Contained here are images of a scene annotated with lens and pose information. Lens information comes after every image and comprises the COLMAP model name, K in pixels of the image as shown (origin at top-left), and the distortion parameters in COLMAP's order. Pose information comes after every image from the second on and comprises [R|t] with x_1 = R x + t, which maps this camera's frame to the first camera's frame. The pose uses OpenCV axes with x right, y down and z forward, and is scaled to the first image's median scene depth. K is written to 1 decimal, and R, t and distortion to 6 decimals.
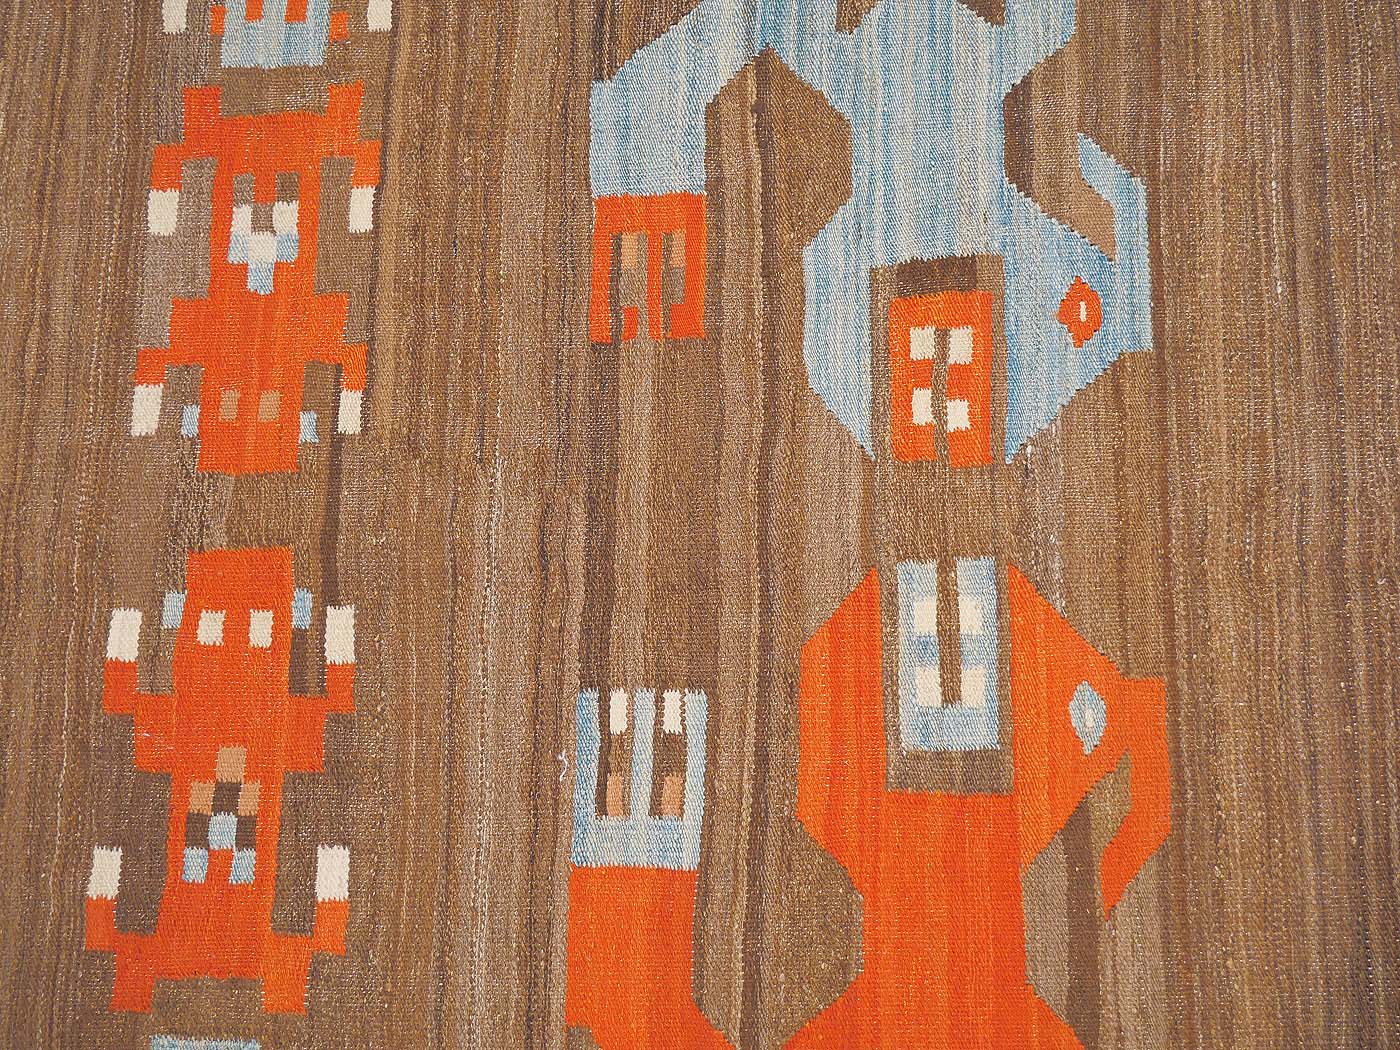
lens RADIAL K [[1796.7, 0, 701.0], [0, 1796.7, 523.4], [0, 0, 1]] dist [-0.013429, 0.000000]
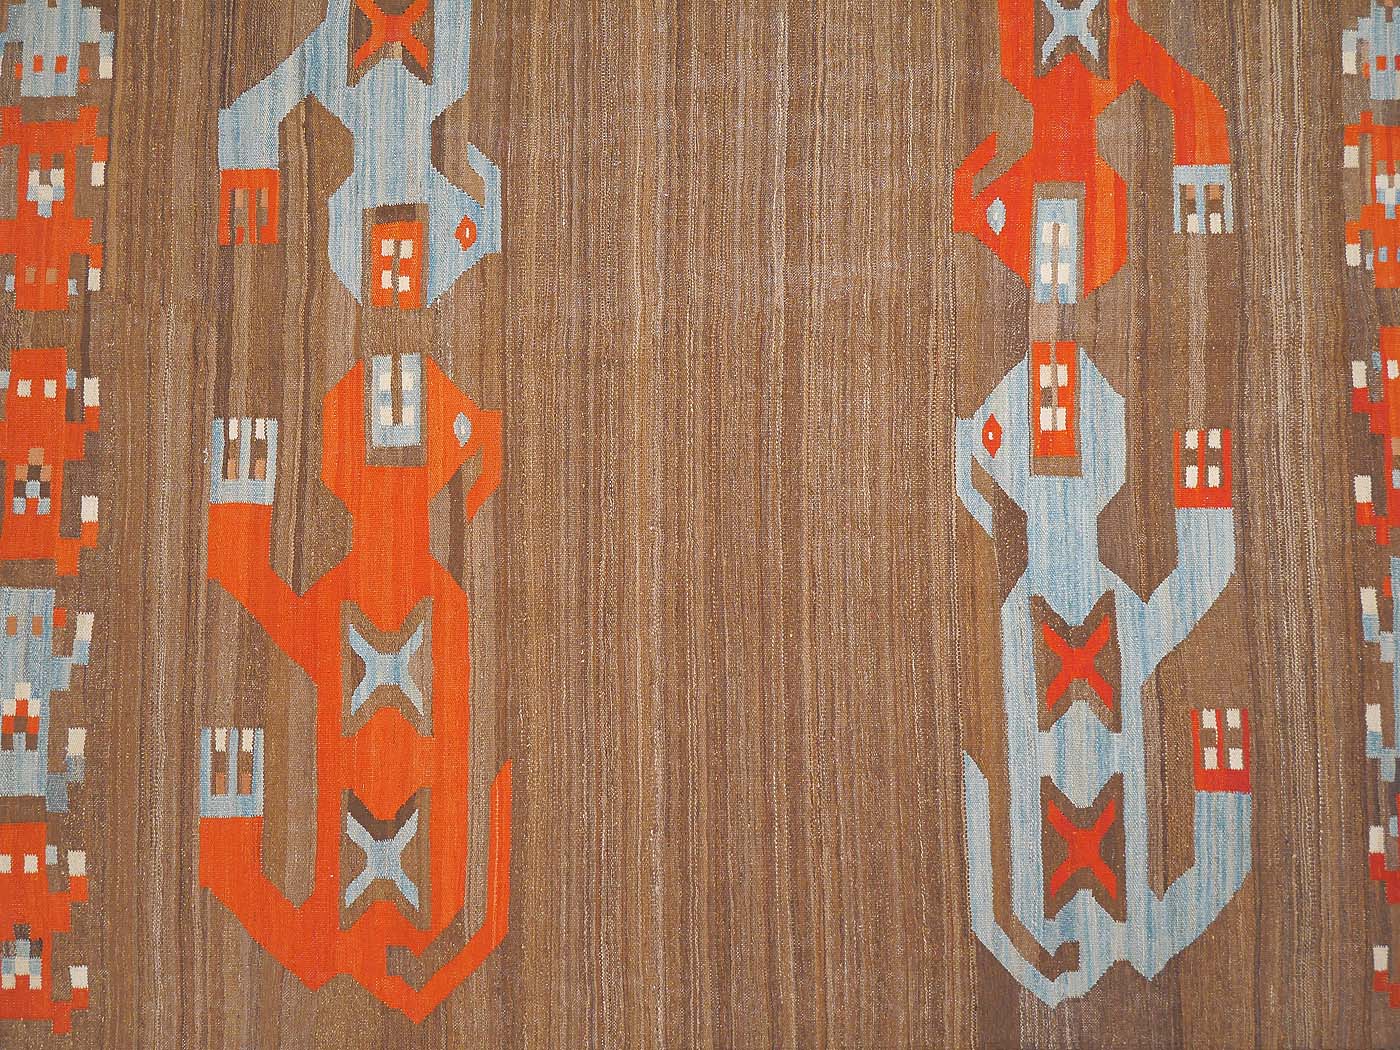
lens RADIAL K [[2590.2, 0, 701.8], [0, 2590.2, 525.8], [0, 0, 1]] dist [-0.046715, 0.000000]
pose [[0.991776, -0.001019, 0.127984, 0.102518], [-0.002230, 0.999679, 0.025234, 0.136761], [-0.127968, -0.025312, 0.991455, -1.921311]]
